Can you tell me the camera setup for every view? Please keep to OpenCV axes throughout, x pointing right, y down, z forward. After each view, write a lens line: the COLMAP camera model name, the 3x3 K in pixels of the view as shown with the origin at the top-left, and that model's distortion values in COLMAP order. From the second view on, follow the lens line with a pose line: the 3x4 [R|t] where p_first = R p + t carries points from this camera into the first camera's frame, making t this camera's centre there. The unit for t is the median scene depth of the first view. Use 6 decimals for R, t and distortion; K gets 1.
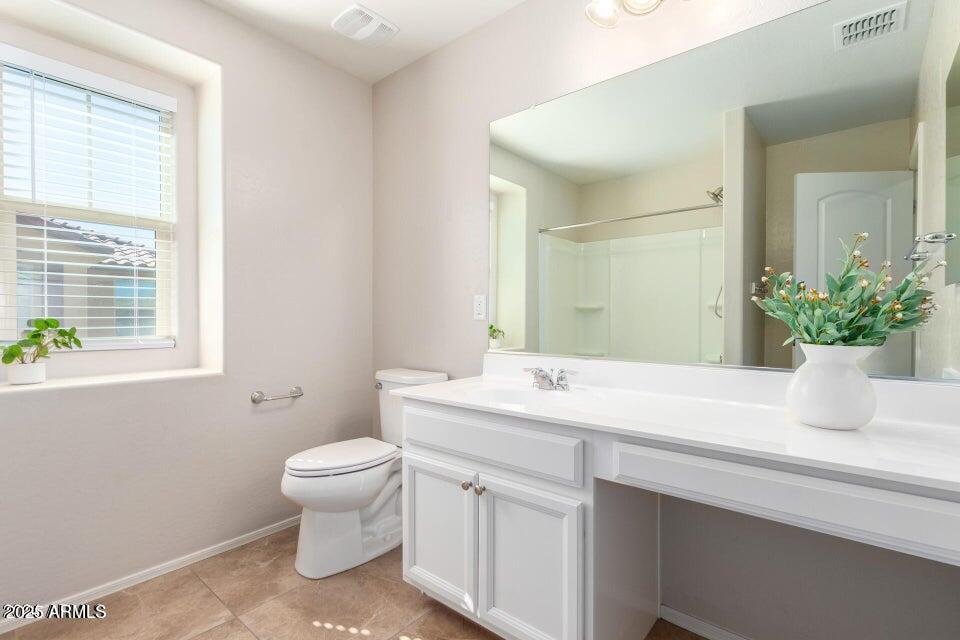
lens RADIAL K [[446.8, 0, 474.4], [0, 446.8, 324.2], [0, 0, 1]] dist [0.004188, 0.000437]
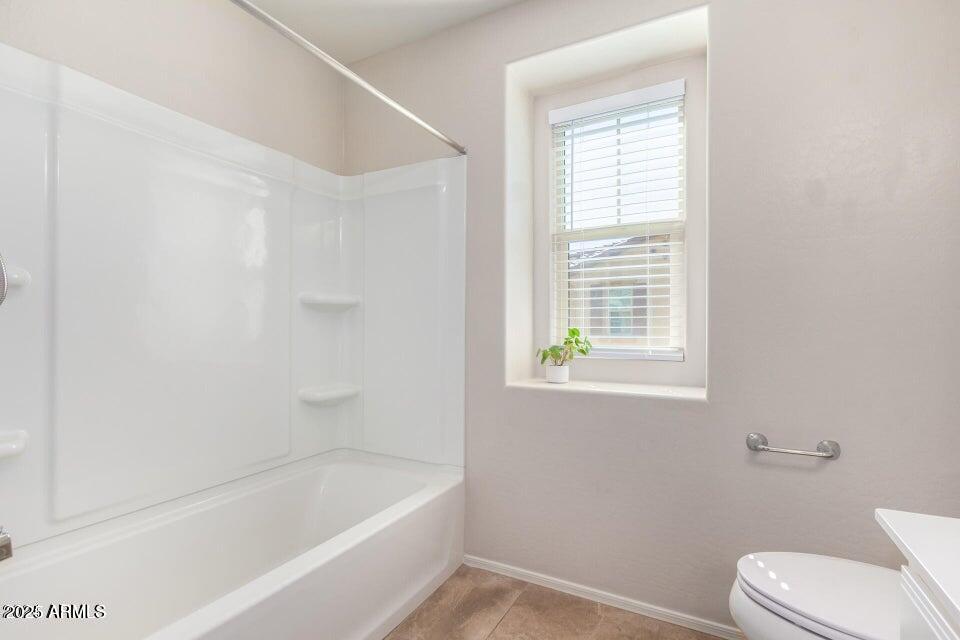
lens RADIAL K [[446.8, 0, 481.7], [0, 446.8, 325.4], [0, 0, 1]] dist [0.004188, 0.000437]
pose [[0.204750, -0.005536, -0.978799, 0.116244], [-0.009773, 0.999923, -0.007700, -0.007793], [0.978766, 0.011142, 0.204680, 0.480385]]
